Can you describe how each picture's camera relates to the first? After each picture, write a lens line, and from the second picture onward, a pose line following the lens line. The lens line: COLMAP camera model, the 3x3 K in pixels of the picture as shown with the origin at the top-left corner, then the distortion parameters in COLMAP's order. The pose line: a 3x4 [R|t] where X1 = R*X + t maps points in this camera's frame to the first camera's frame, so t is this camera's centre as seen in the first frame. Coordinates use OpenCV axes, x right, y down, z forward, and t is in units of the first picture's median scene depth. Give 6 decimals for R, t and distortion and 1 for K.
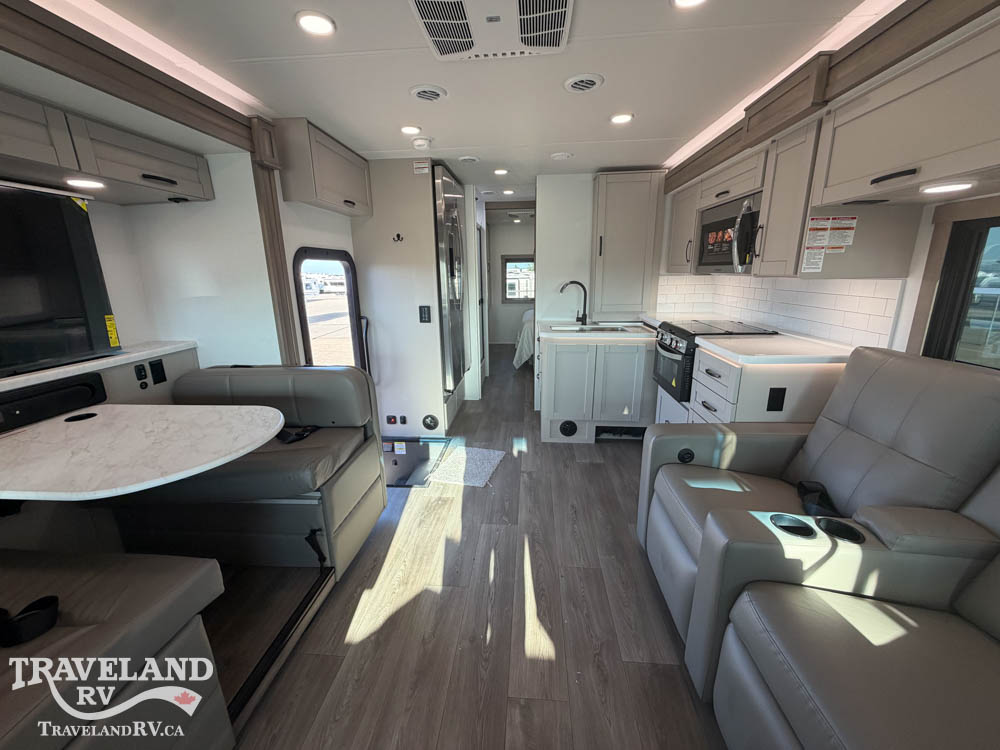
lens RADIAL K [[400.4, 0, 503.0], [0, 400.4, 372.6], [0, 0, 1]] dist [0.001875, -0.000031]
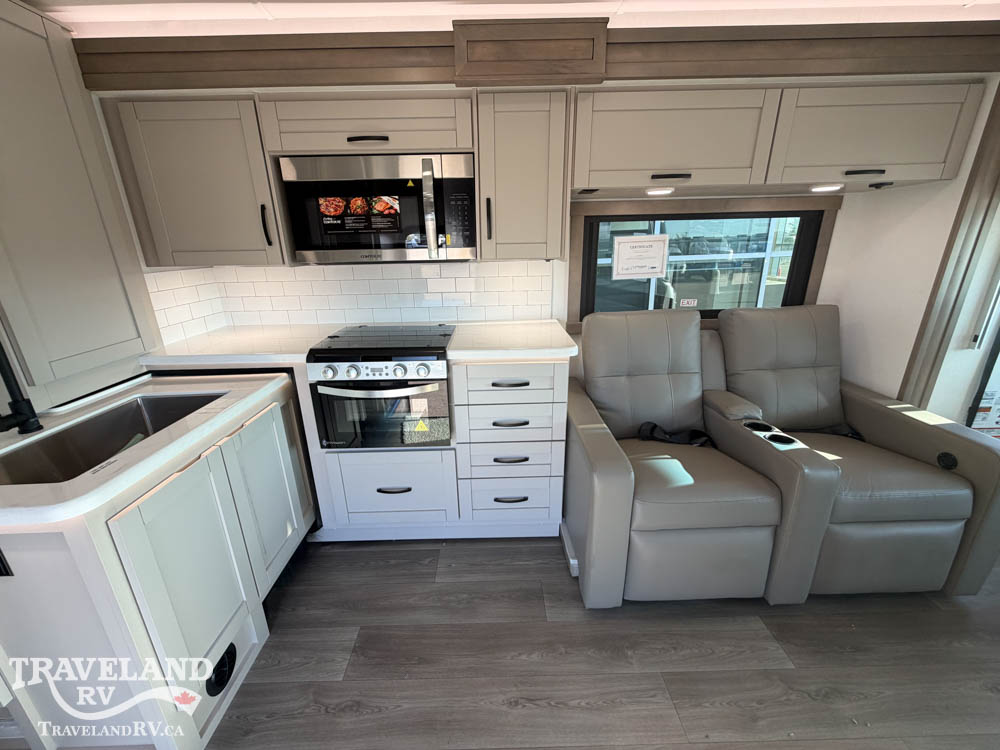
lens RADIAL K [[400.4, 0, 497.5], [0, 400.4, 373.6], [0, 0, 1]] dist [0.001875, -0.000031]
pose [[-0.081403, -0.295211, 0.951958, -0.168053], [0.277528, 0.910639, 0.306129, -0.193554], [-0.957263, 0.289115, 0.007800, 0.747050]]
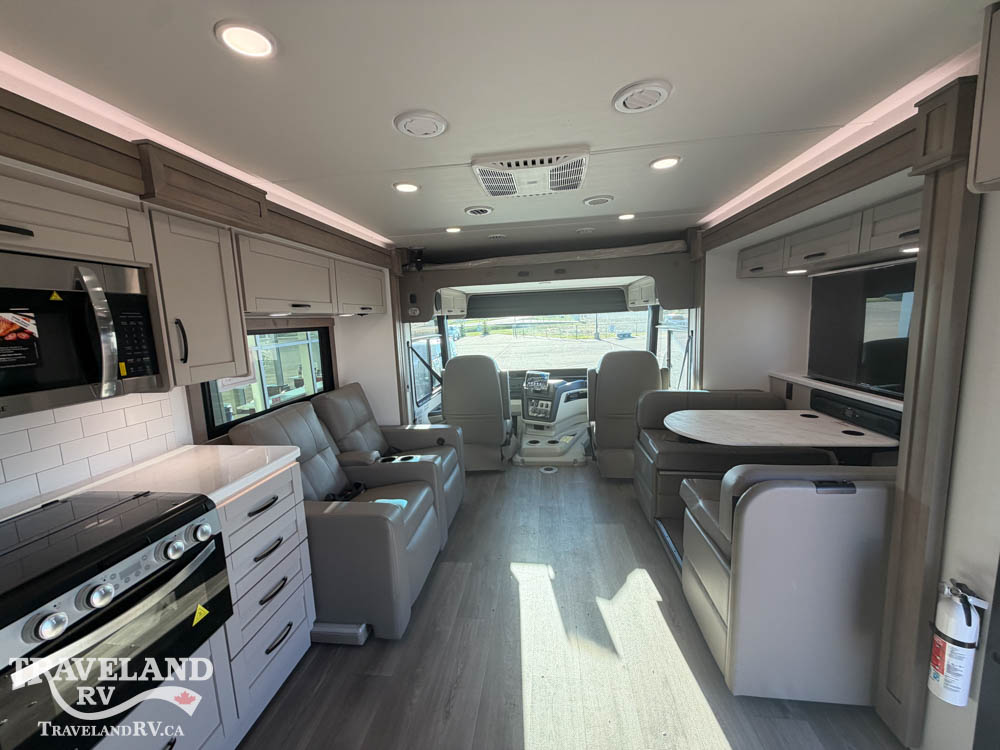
lens RADIAL K [[400.4, 0, 498.6], [0, 400.4, 368.7], [0, 0, 1]] dist [0.001875, -0.000031]
pose [[-0.997026, 0.048399, 0.059978, 0.019979], [0.067410, 0.924877, 0.374244, -0.351738], [-0.037359, 0.377174, -0.925388, 1.160270]]
